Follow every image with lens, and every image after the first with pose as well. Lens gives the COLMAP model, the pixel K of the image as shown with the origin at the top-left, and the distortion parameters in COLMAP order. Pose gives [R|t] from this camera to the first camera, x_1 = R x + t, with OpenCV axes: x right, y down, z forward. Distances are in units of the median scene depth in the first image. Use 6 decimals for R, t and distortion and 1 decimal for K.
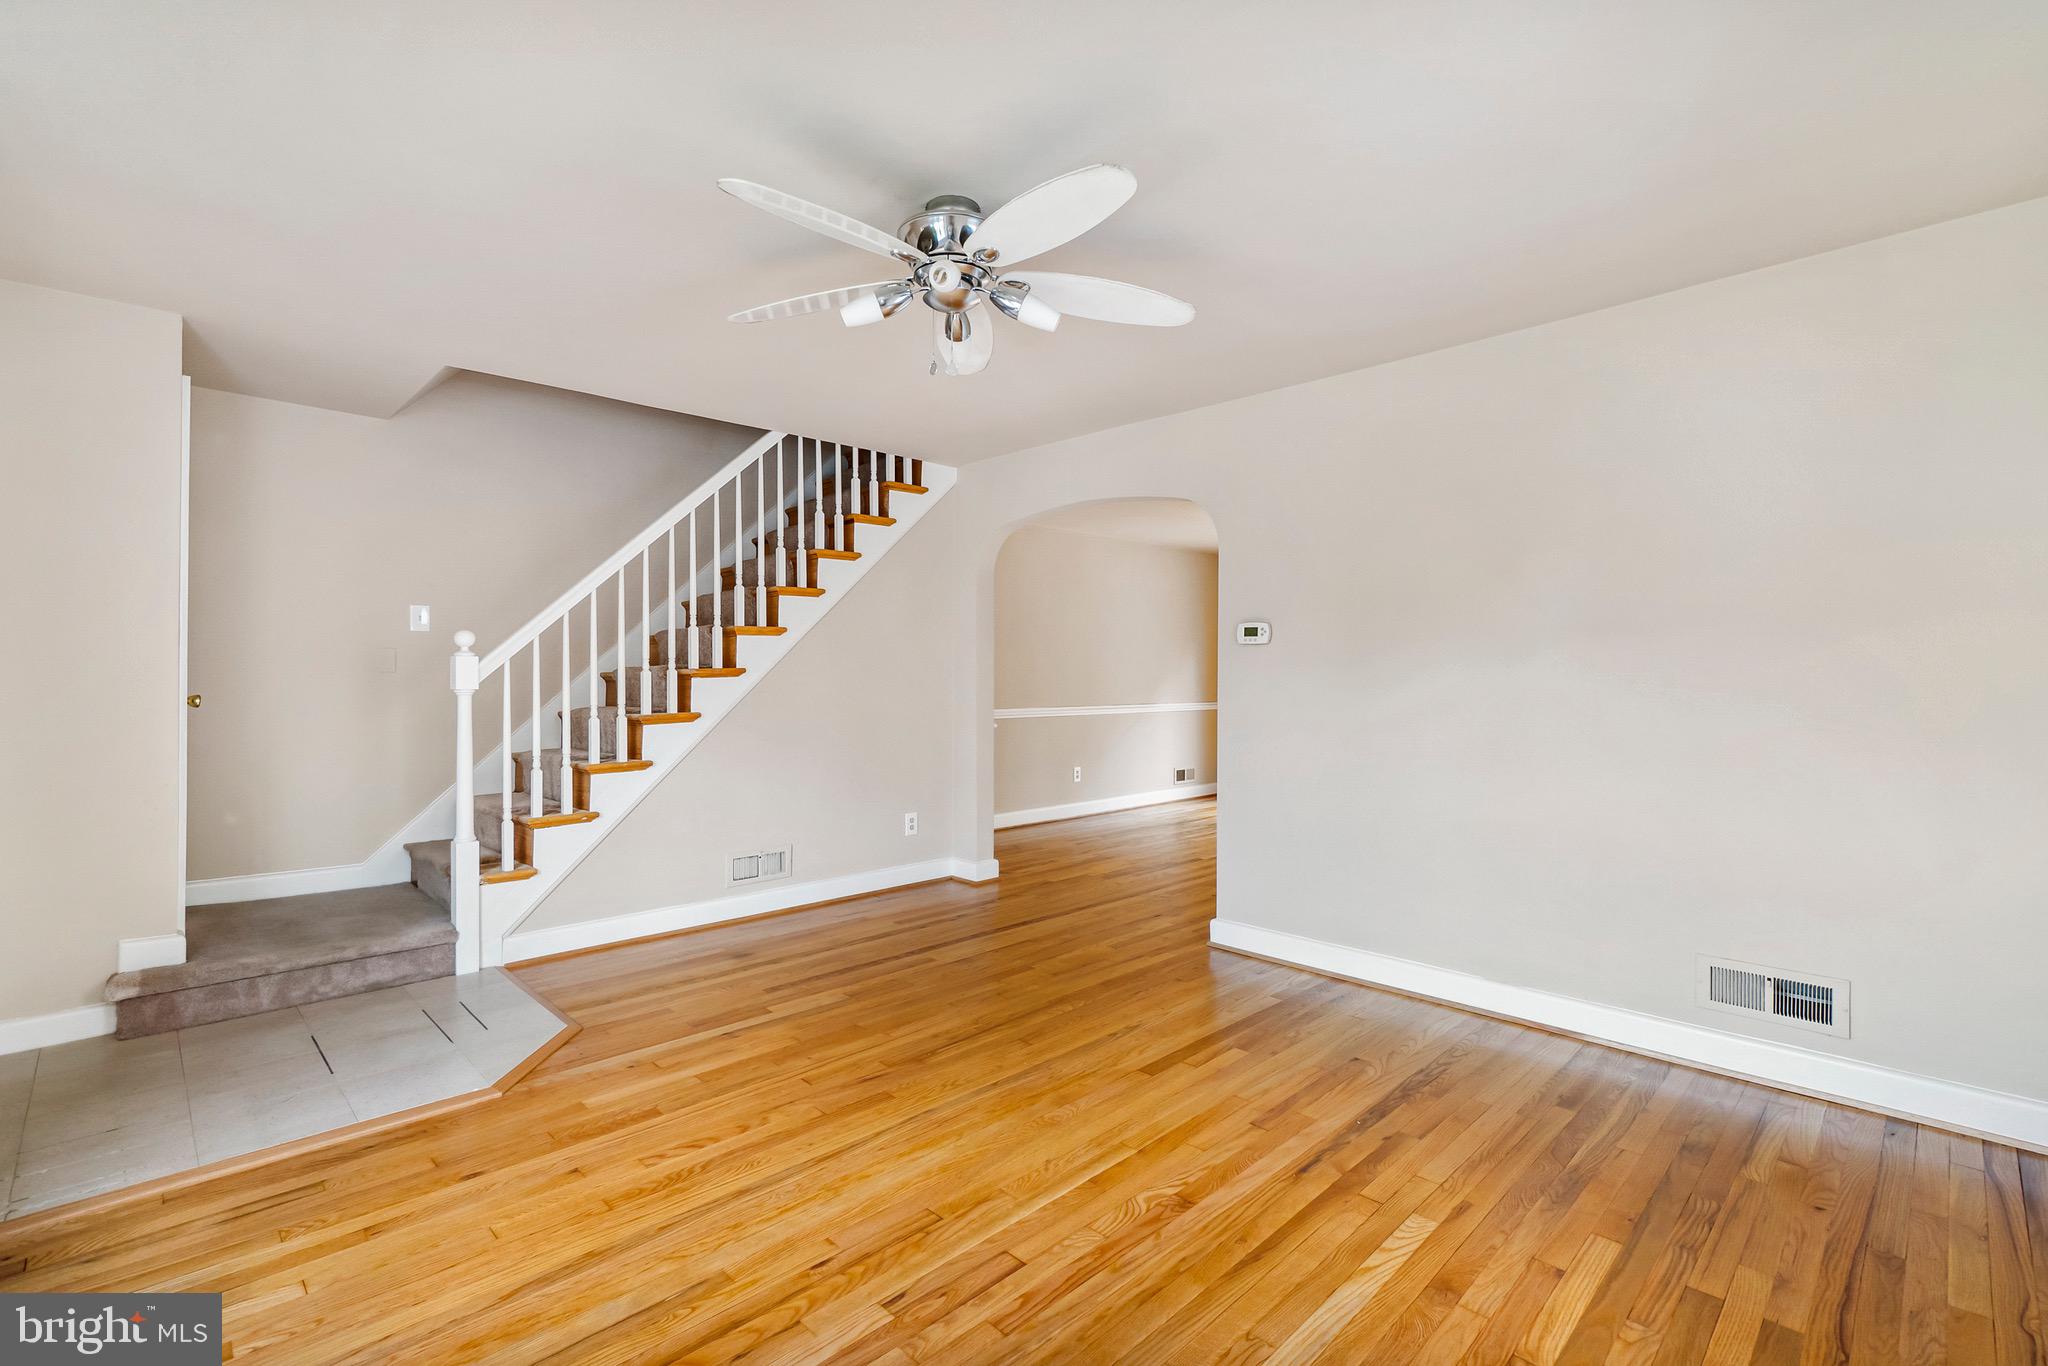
lens RADIAL K [[928.8, 0, 1026.9], [0, 928.8, 677.4], [0, 0, 1]] dist [0.010329, 0.000408]
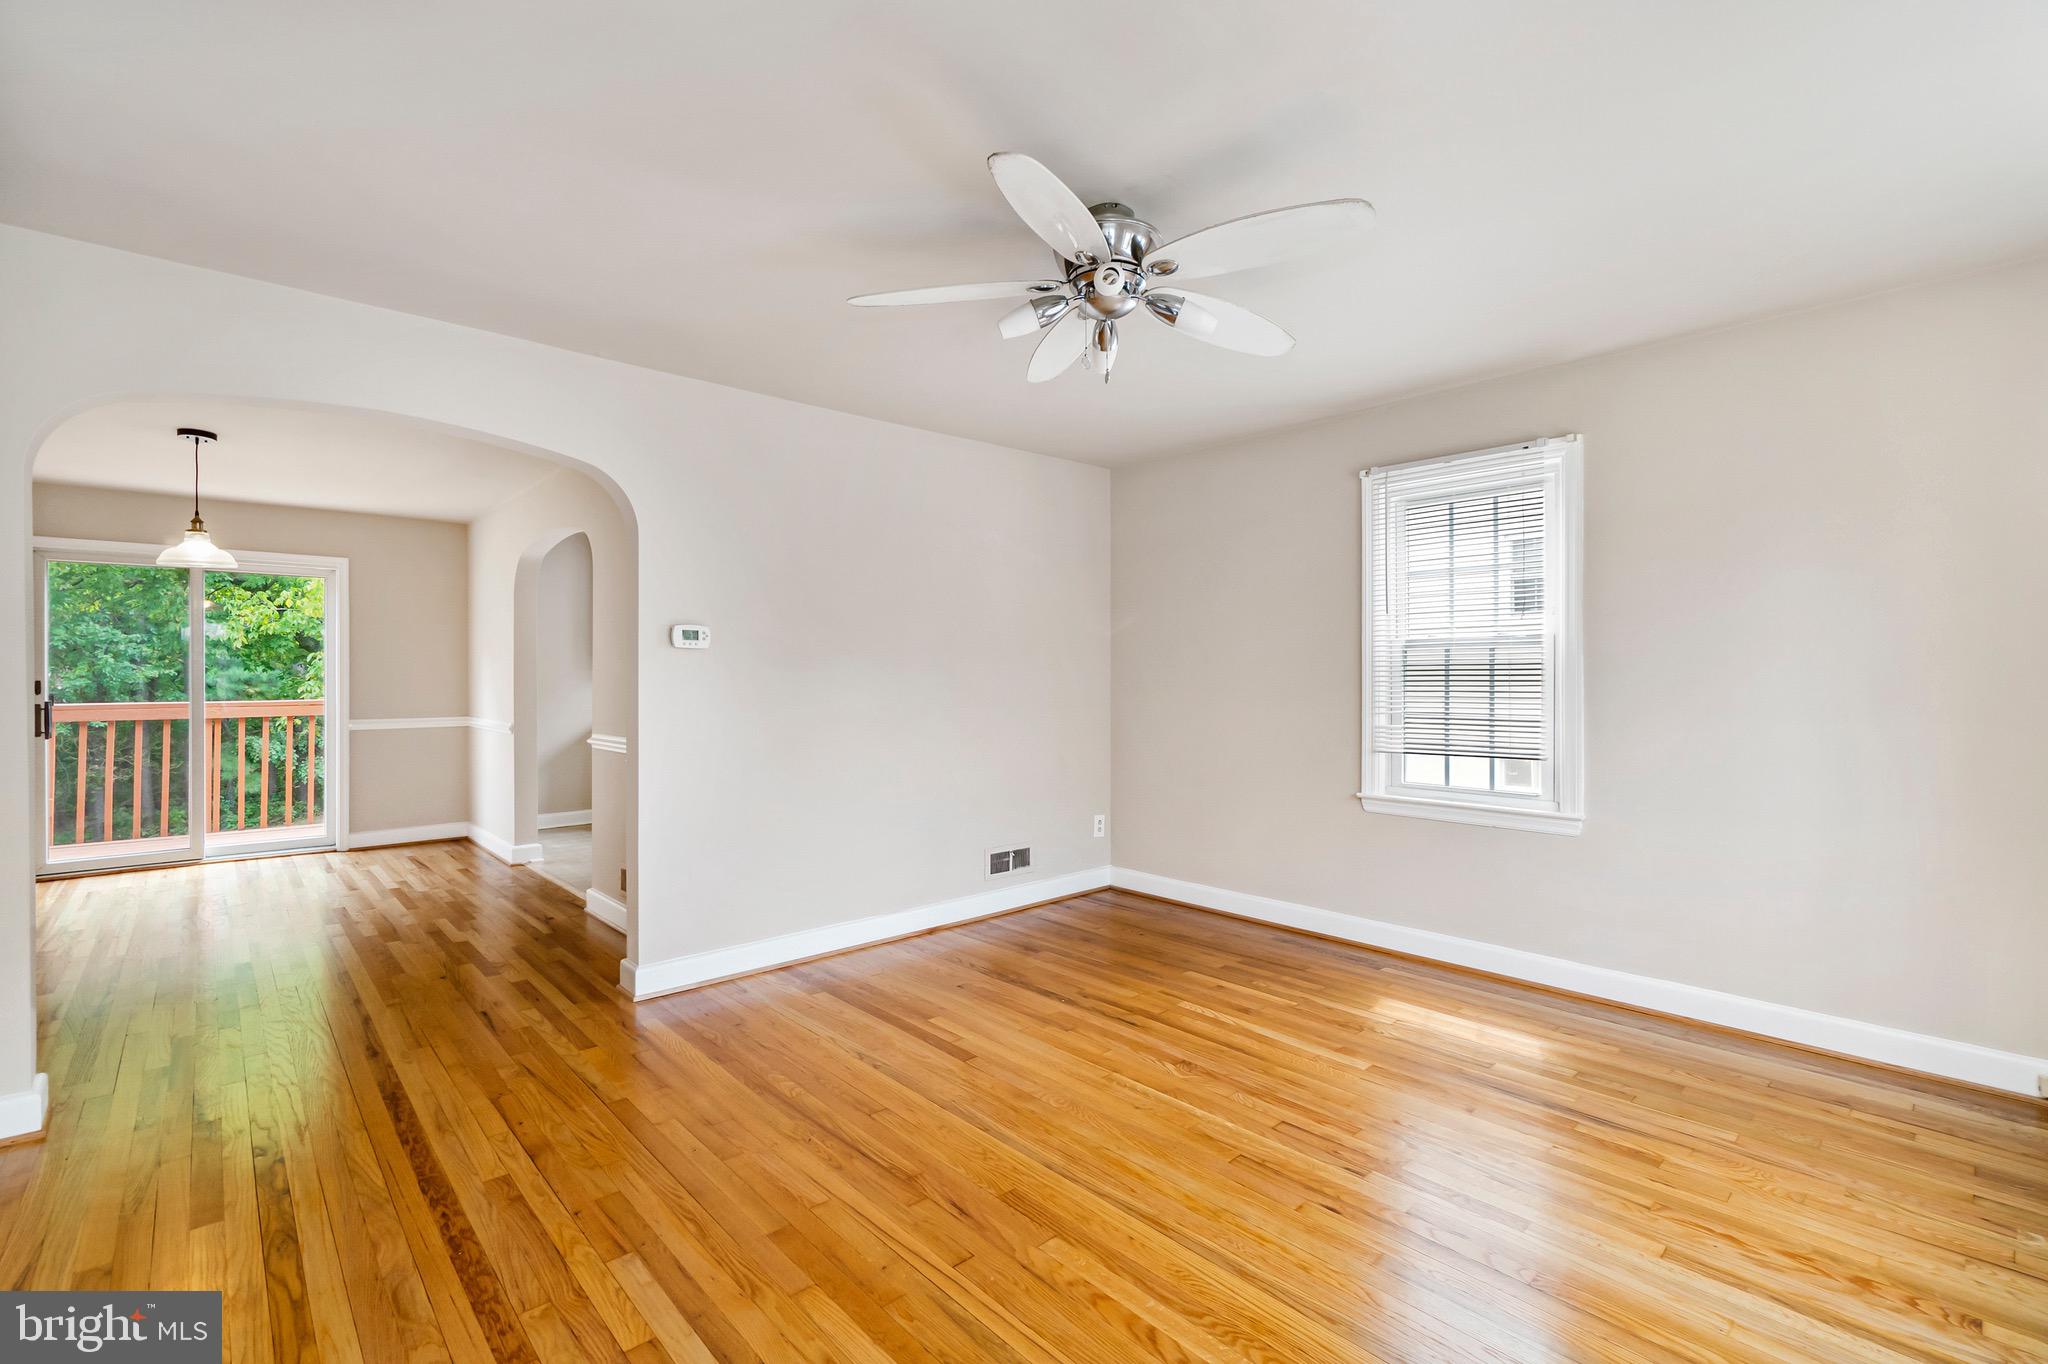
lens RADIAL K [[878.8, 0, 1040.3], [0, 878.8, 679.2], [0, 0, 1]] dist [-0.002692, 0.000118]
pose [[0.037166, -0.004940, 0.999297, -0.846721], [0.002378, 0.999985, 0.004855, -0.013094], [-0.999306, 0.002196, 0.037177, 0.858493]]
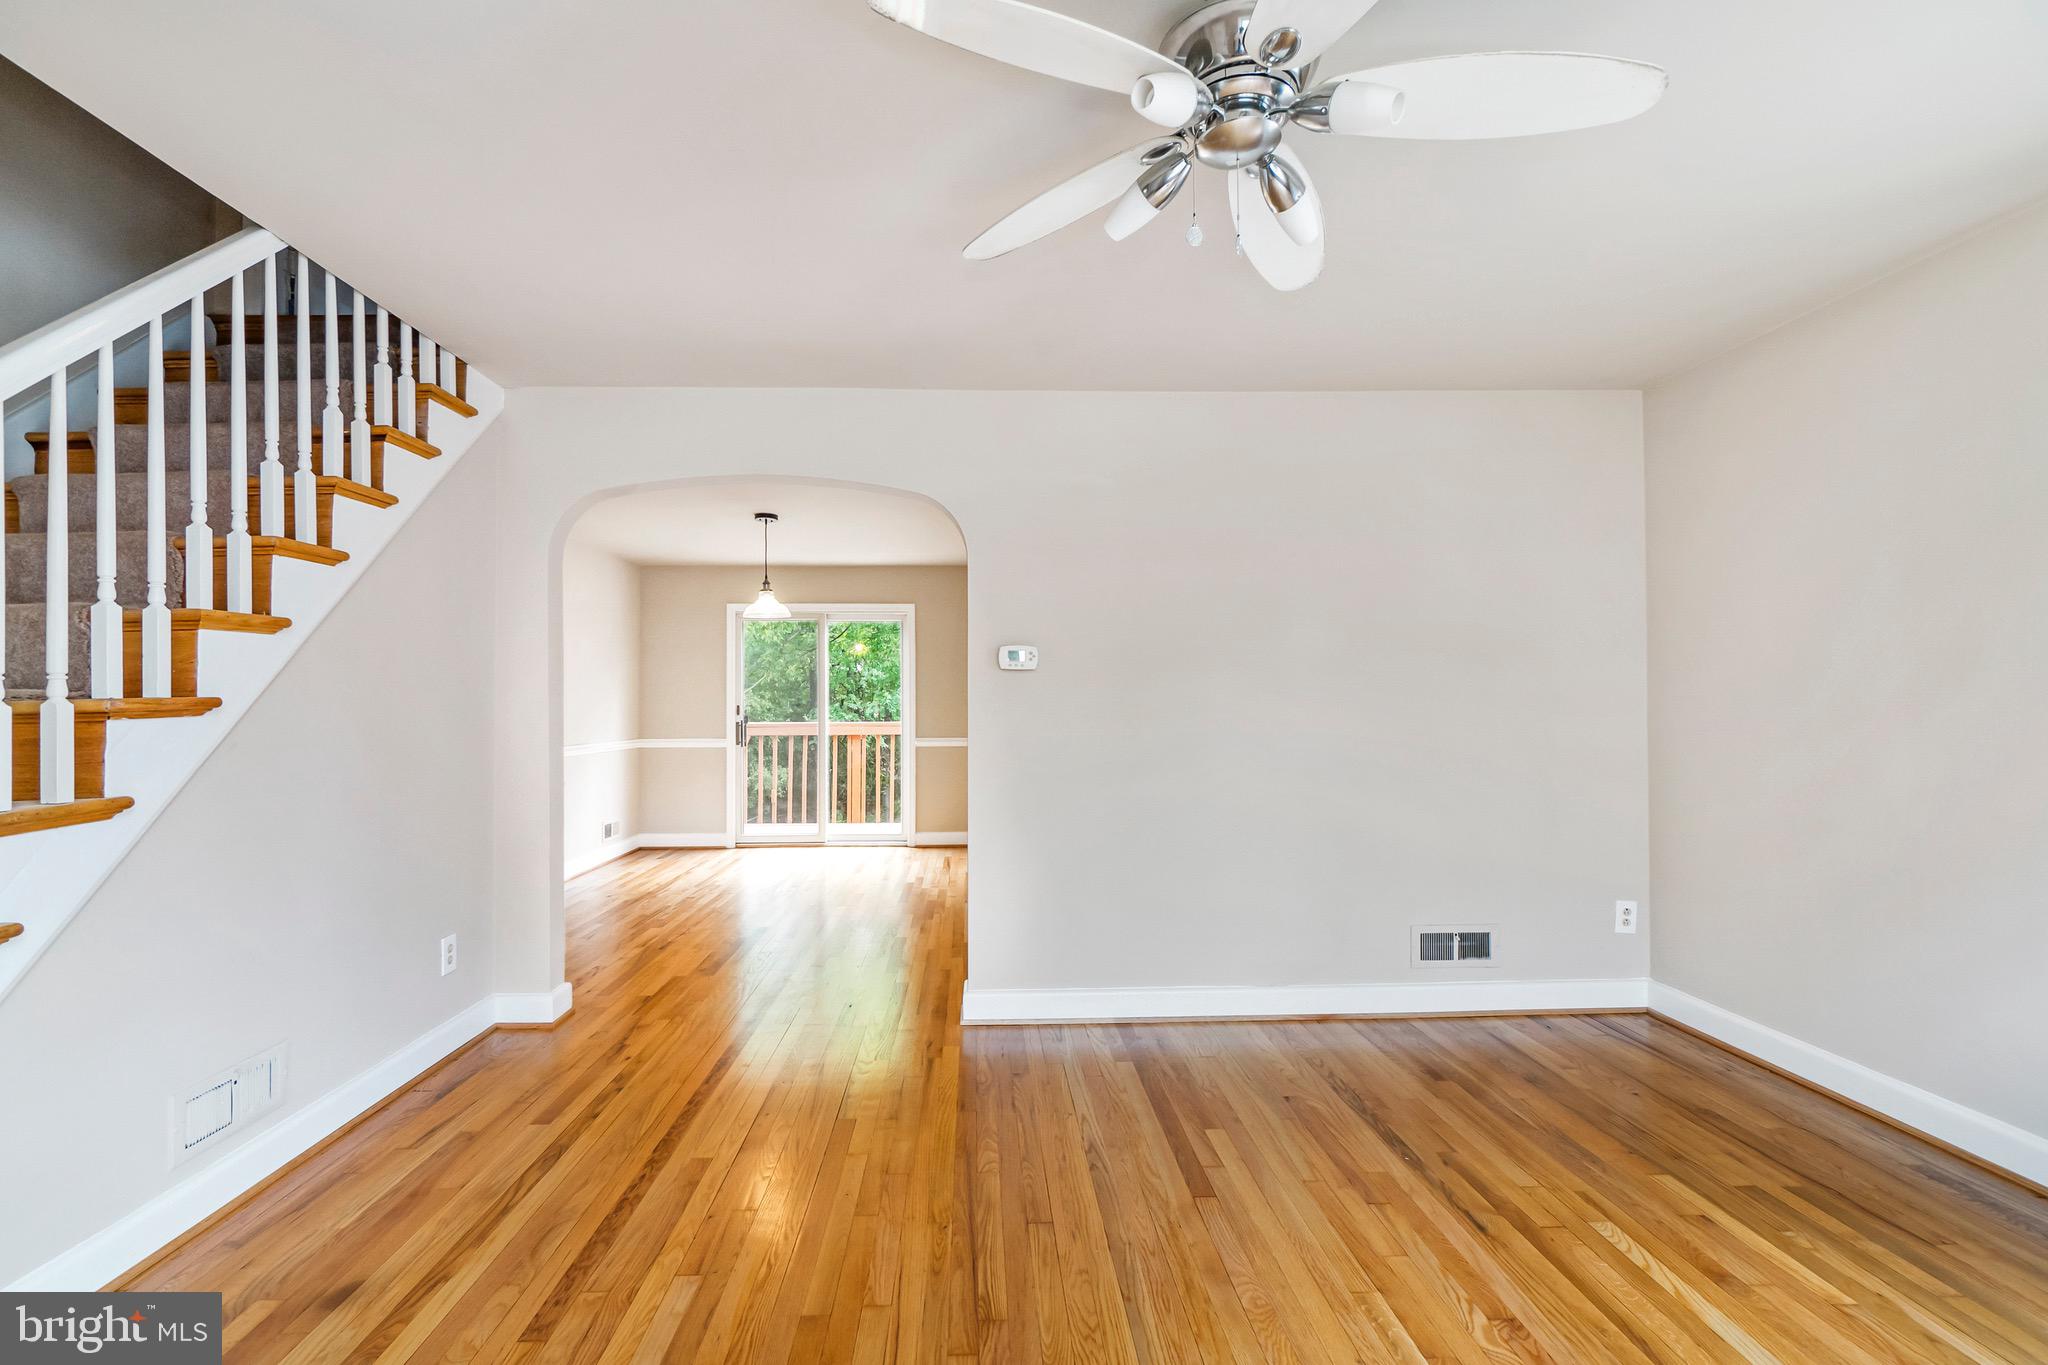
lens RADIAL K [[928.0, 0, 1022.4], [0, 928.0, 696.3], [0, 0, 1]] dist [0.000709, 0.001096]
pose [[0.675470, 0.000666, 0.737387, -0.560706], [0.007663, 0.999939, -0.007922, -0.005530], [-0.737347, 0.011001, 0.675424, 0.551250]]
